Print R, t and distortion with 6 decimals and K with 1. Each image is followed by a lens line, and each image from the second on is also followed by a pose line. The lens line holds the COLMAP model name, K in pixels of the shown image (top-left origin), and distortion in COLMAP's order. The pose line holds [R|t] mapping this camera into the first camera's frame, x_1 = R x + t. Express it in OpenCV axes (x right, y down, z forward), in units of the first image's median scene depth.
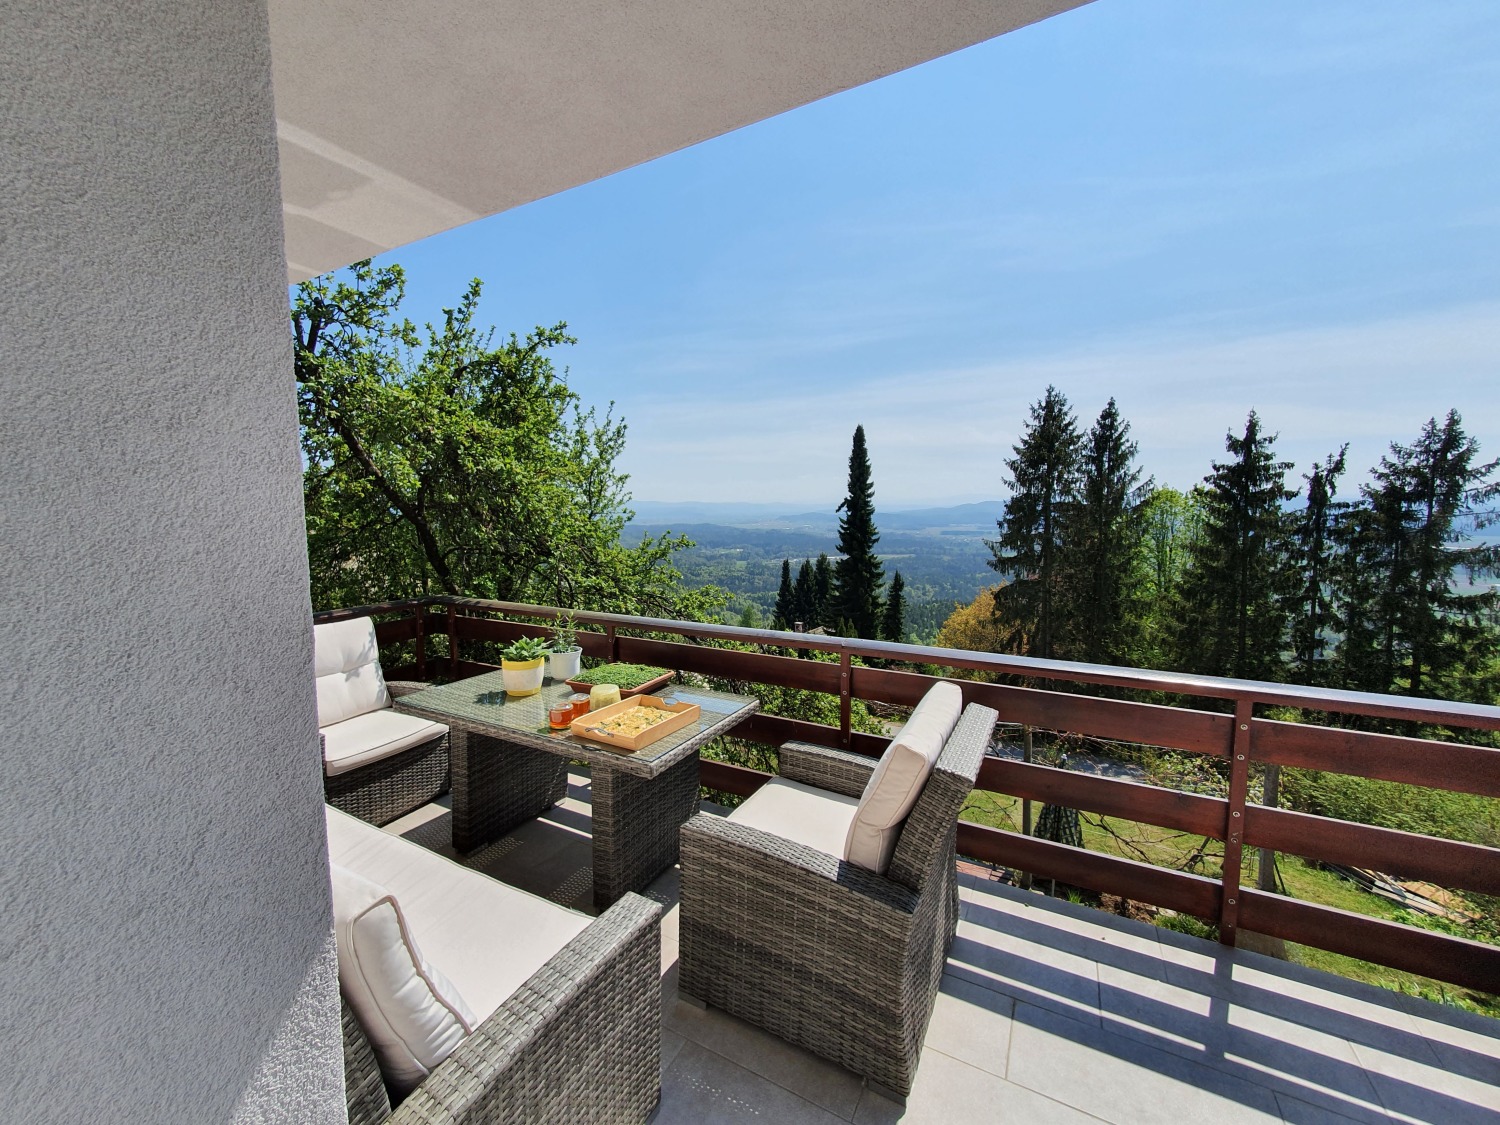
lens RADIAL K [[595.6, 0, 750.0], [0, 595.6, 562.5], [0, 0, 1]] dist [0.000726, 0.000041]
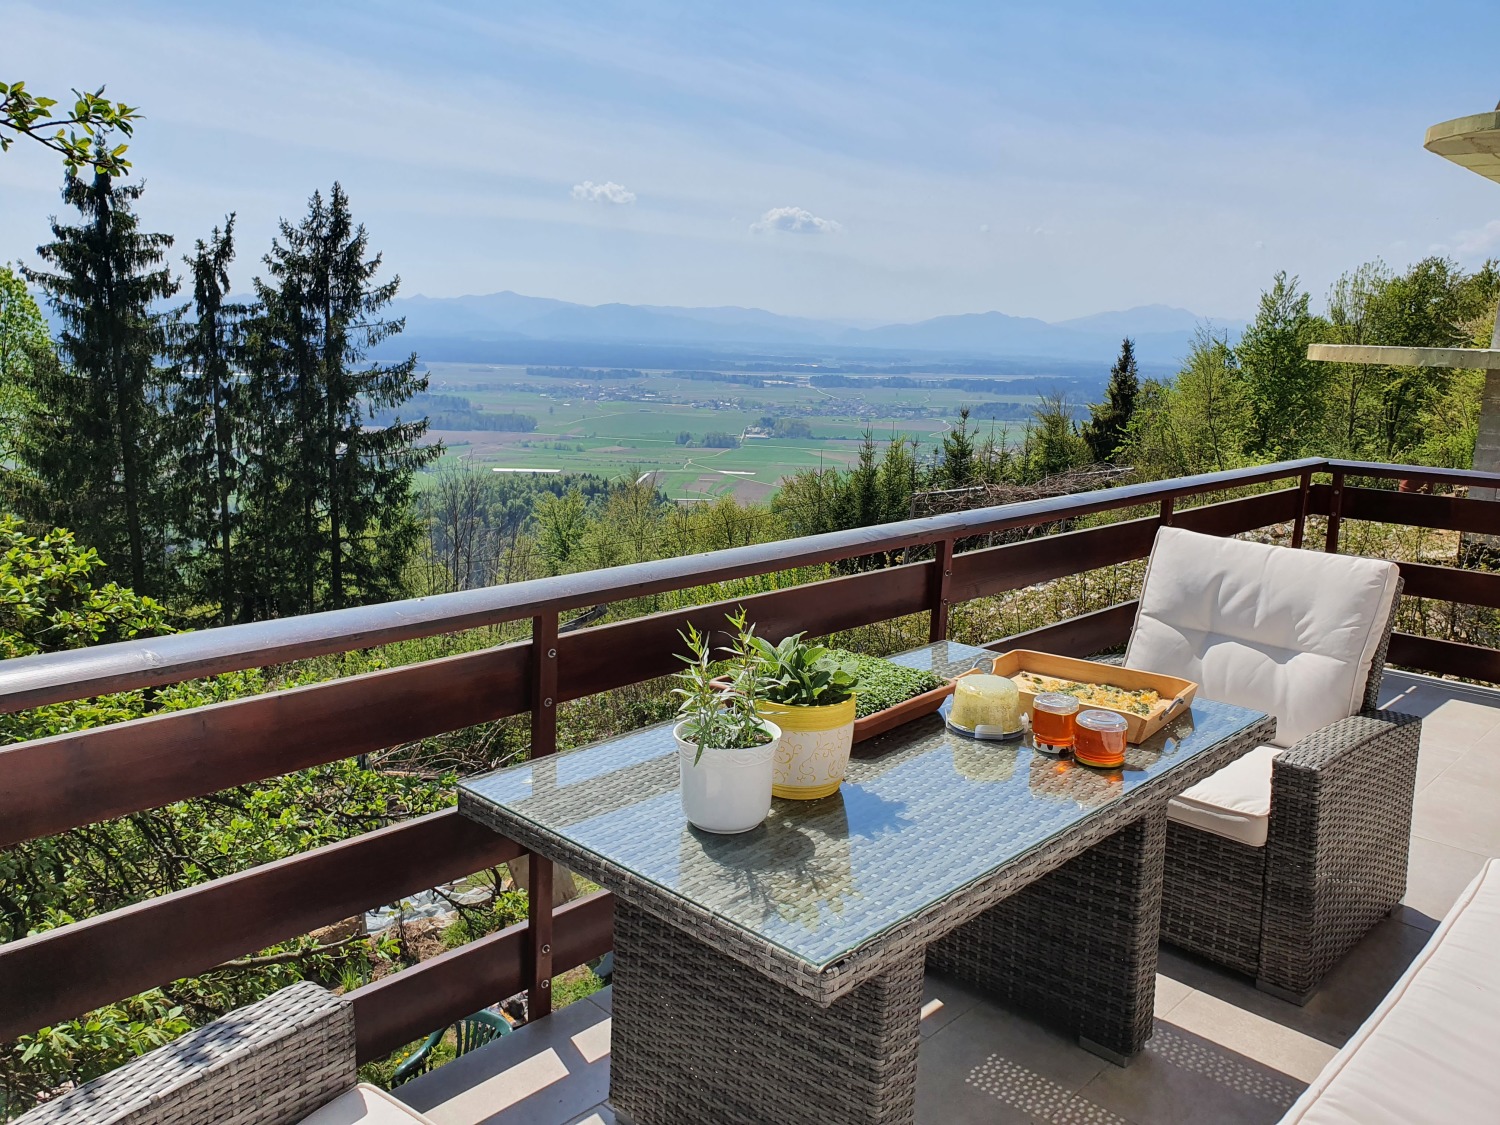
lens RADIAL K [[1157.9, 0, 750.0], [0, 1157.9, 562.5], [0, 0, 1]] dist [0.006035, 0.006702]
pose [[0.259284, -0.176258, 0.949581, -0.137718], [0.052231, 0.984326, 0.168446, -0.005798], [-0.964388, 0.005923, 0.264427, 0.108682]]
